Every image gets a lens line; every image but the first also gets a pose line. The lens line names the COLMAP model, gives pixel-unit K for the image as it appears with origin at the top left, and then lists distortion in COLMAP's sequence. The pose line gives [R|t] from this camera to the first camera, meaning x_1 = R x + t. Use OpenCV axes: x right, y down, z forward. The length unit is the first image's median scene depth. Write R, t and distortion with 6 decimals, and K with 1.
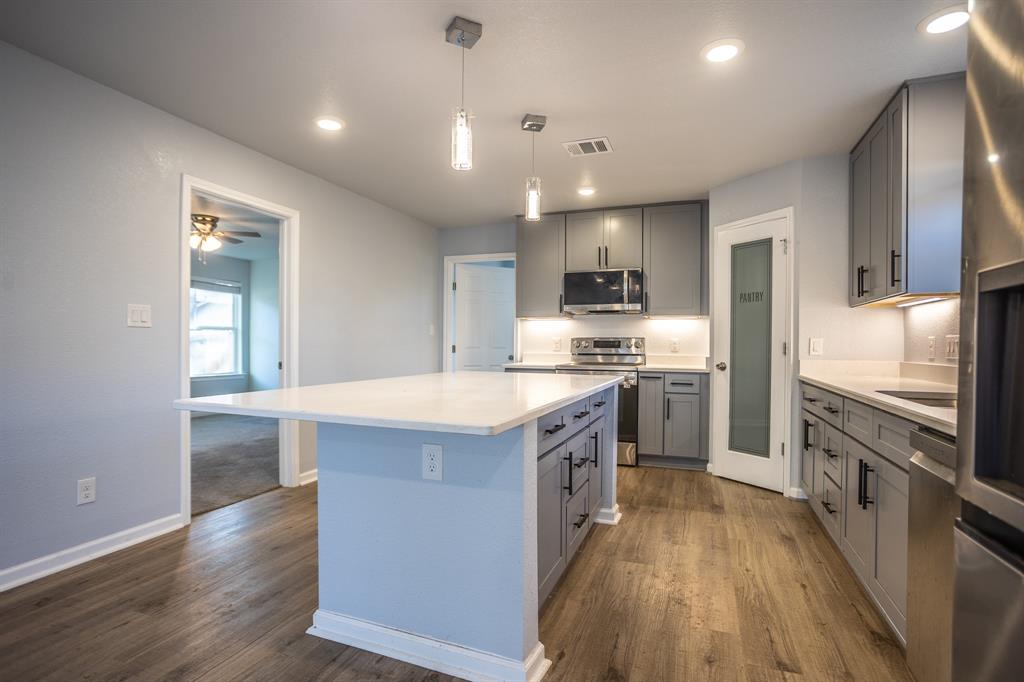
lens RADIAL K [[520.1, 0, 514.1], [0, 520.1, 344.4], [0, 0, 1]] dist [-0.003587, 0.000694]
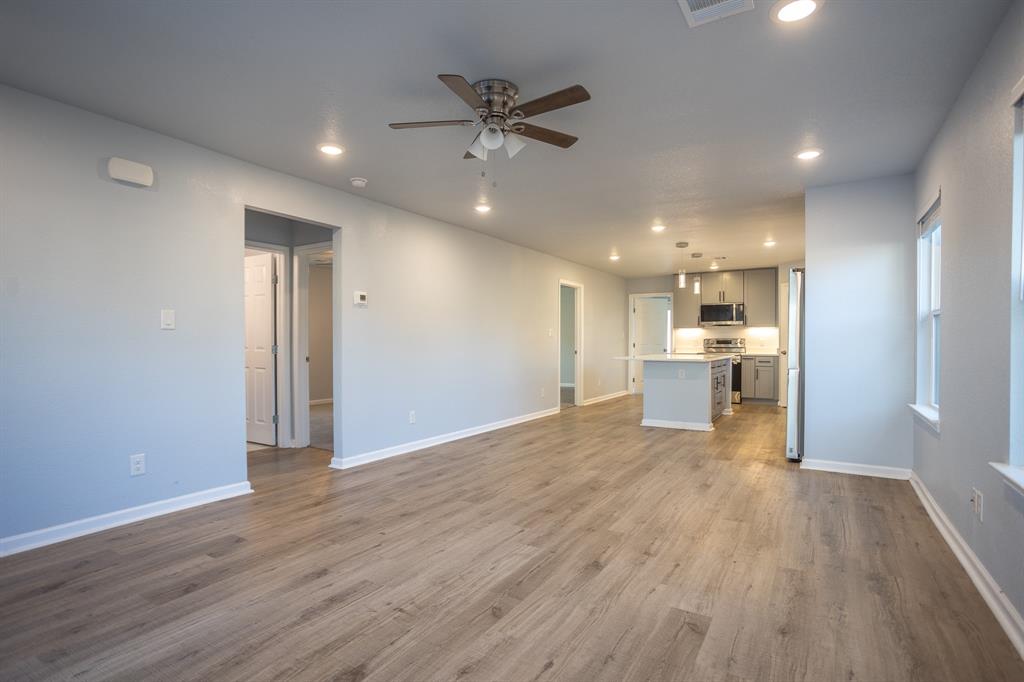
lens RADIAL K [[520.1, 0, 517.5], [0, 520.1, 343.7], [0, 0, 1]] dist [-0.003587, 0.000694]
pose [[0.980218, -0.009925, -0.197670, -0.197101], [0.011331, 0.999918, 0.005981, -0.014954], [0.197595, -0.008103, 0.980250, -1.065477]]
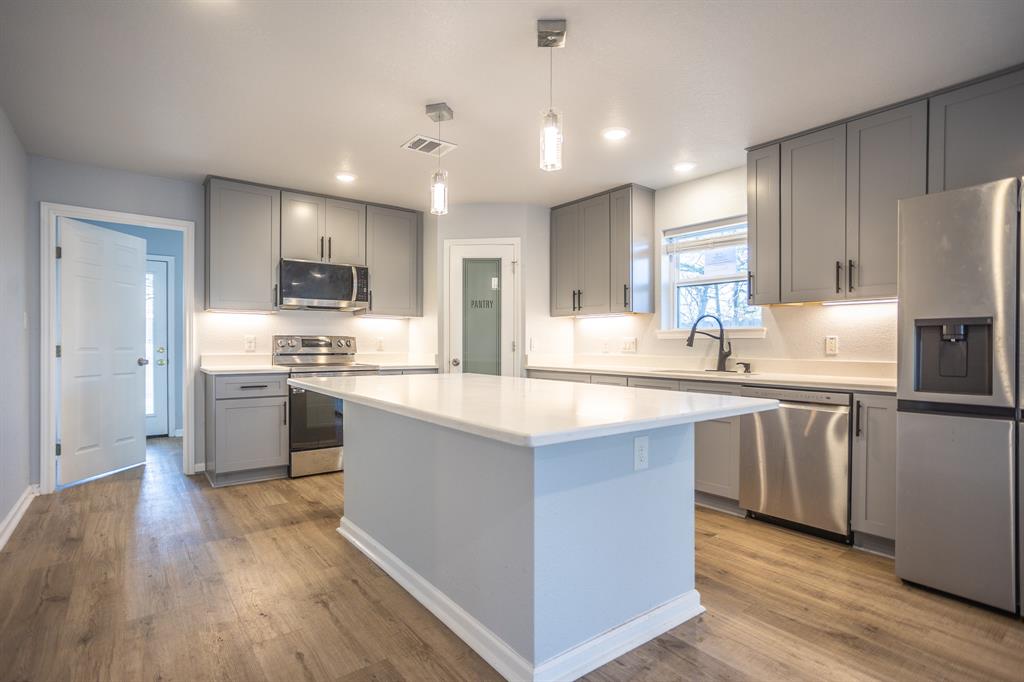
lens RADIAL K [[520.1, 0, 516.5], [0, 520.1, 344.5], [0, 0, 1]] dist [-0.003587, 0.000694]
pose [[0.542848, -0.005422, 0.839814, -0.436136], [0.001460, 0.999984, 0.005512, -0.002647], [-0.839830, -0.001766, 0.542847, 0.226916]]
